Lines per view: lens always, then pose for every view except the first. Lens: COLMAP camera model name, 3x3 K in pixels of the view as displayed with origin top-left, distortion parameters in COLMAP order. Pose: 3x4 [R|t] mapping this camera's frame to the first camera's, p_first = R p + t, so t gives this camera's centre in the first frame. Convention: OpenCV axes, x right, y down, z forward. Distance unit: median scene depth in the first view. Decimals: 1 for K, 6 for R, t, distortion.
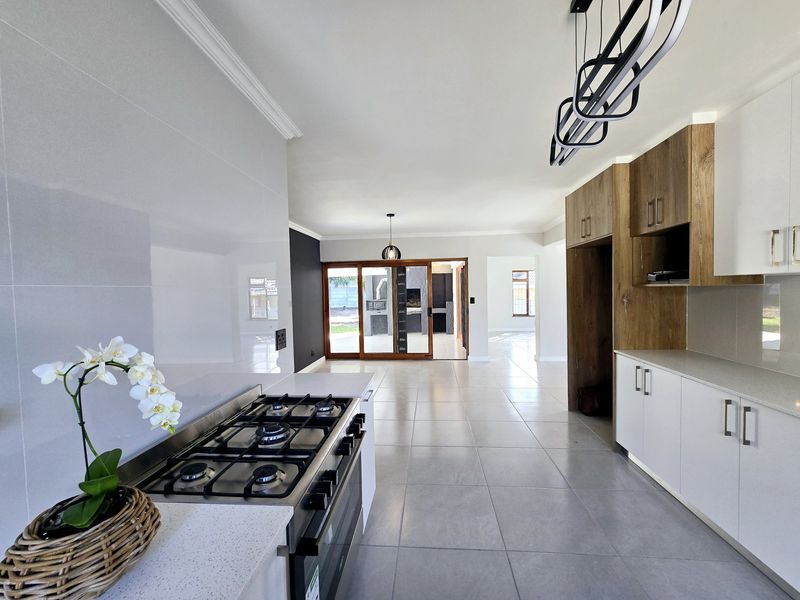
lens RADIAL K [[326.1, 0, 402.5], [0, 326.1, 301.1], [0, 0, 1]] dist [-0.001338, -0.000198]
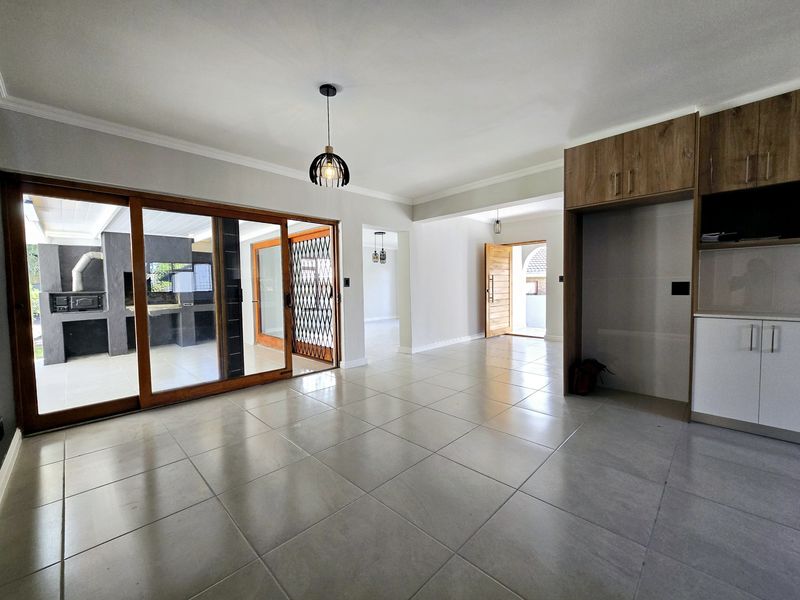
lens RADIAL K [[326.1, 0, 402.5], [0, 326.1, 301.1], [0, 0, 1]] dist [-0.001338, -0.000198]
pose [[0.638982, -0.026568, 0.768763, -0.249712], [0.027365, 0.999556, 0.011798, 0.033013], [-0.768735, 0.013498, 0.639425, 0.441335]]
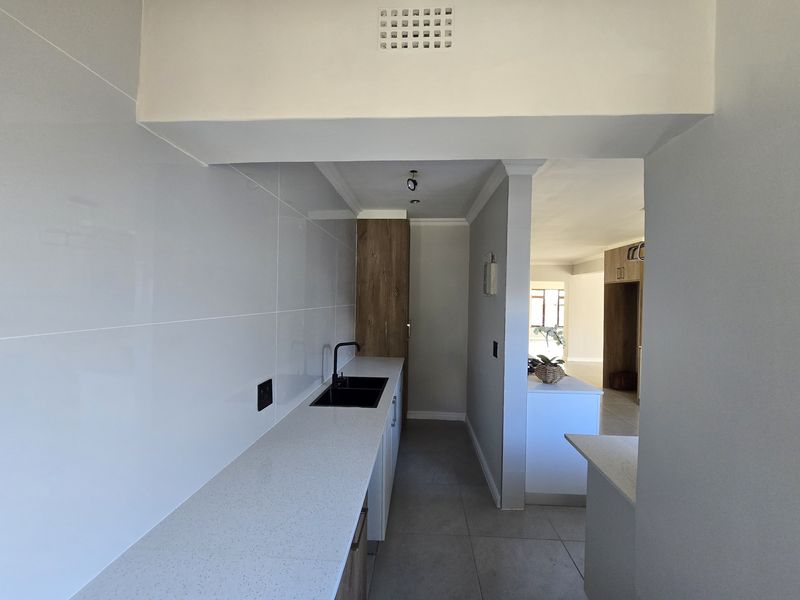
lens RADIAL K [[326.1, 0, 402.5], [0, 326.1, 301.1], [0, 0, 1]] dist [-0.001338, -0.000198]
pose [[0.999170, 0.032484, 0.024579, -0.280021], [-0.031705, 0.999003, -0.031437, 0.001962], [-0.025576, 0.030631, 0.999203, -0.299709]]
